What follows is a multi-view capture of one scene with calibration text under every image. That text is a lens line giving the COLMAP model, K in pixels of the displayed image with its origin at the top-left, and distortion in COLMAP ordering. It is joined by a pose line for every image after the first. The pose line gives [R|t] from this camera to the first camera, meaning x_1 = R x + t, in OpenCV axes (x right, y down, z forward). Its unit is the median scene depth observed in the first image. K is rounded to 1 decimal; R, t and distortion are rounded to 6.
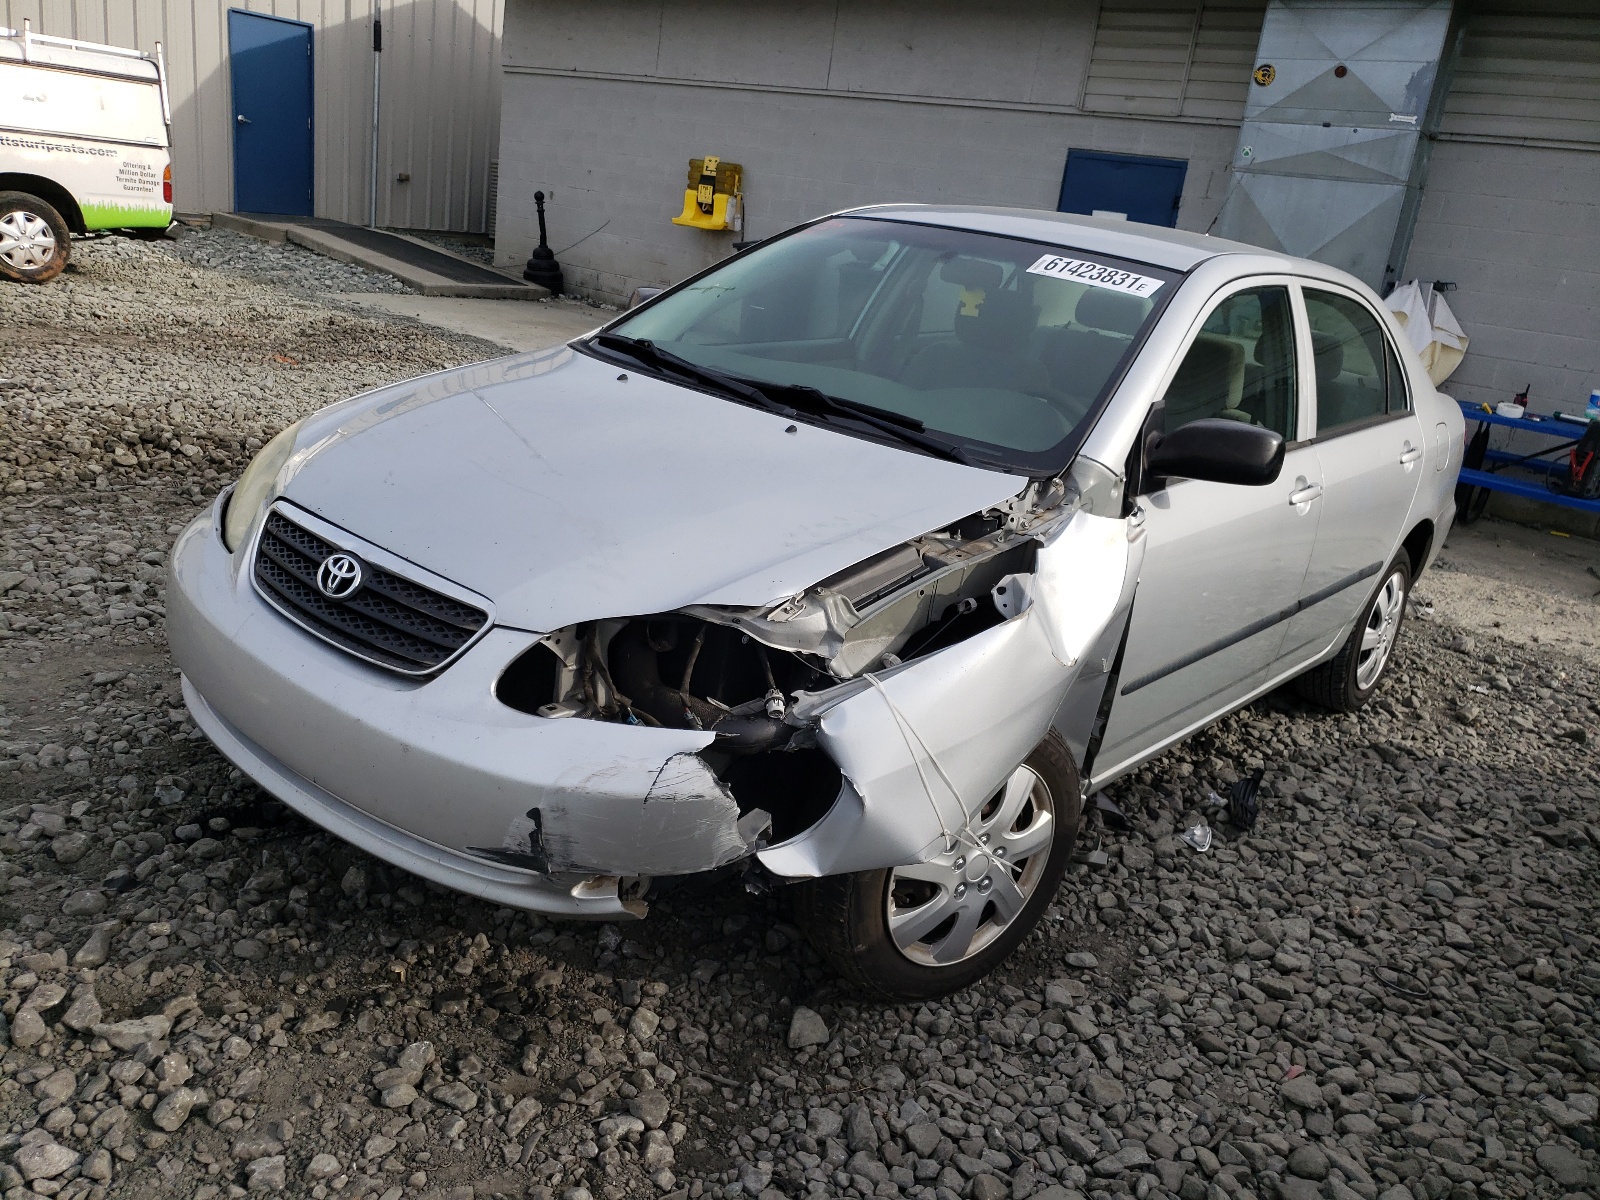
lens RADIAL K [[1211.4, 0, 802.2], [0, 1211.4, 599.3], [0, 0, 1]] dist [0.002703, 0.004216]
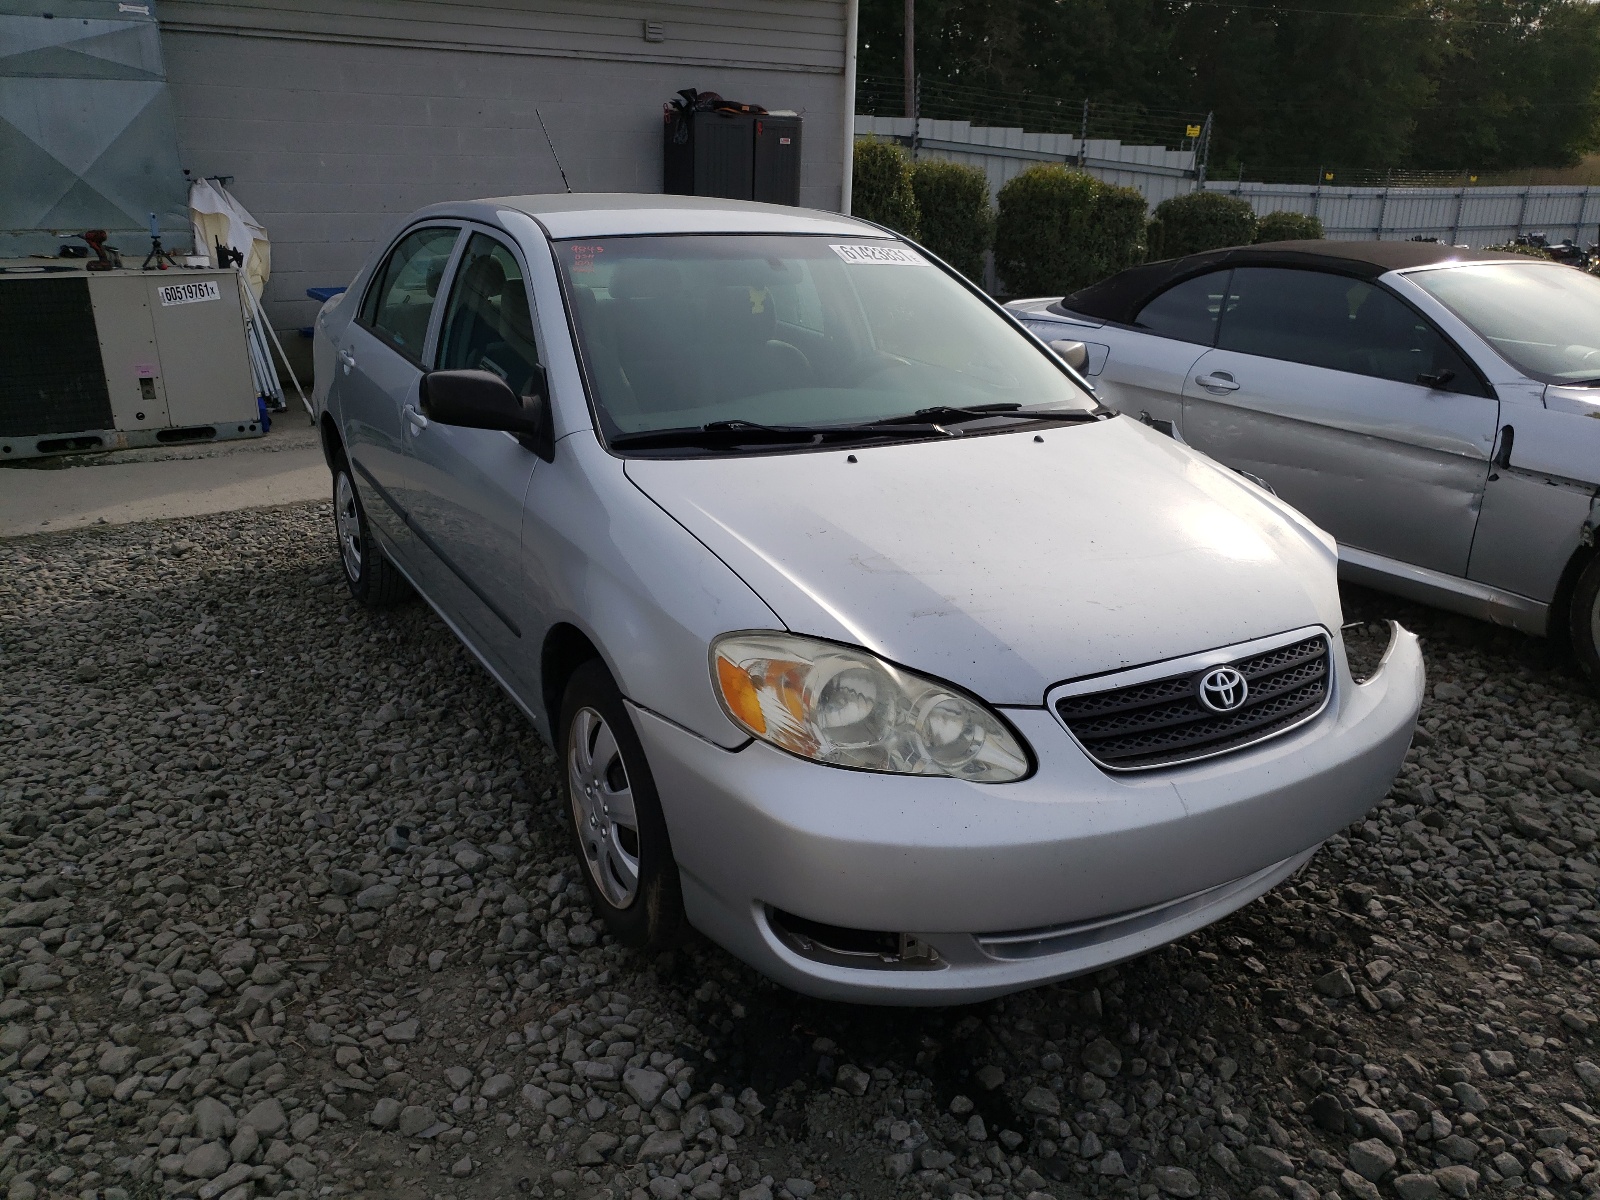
lens RADIAL K [[1211.4, 0, 802.0], [0, 1211.4, 600.1], [0, 0, 1]] dist [0.002703, 0.004216]
pose [[0.346182, -0.424726, 0.836520, -0.951244], [0.318846, 0.891842, 0.320865, -0.380151], [-0.882324, 0.155643, 0.444162, 0.596149]]
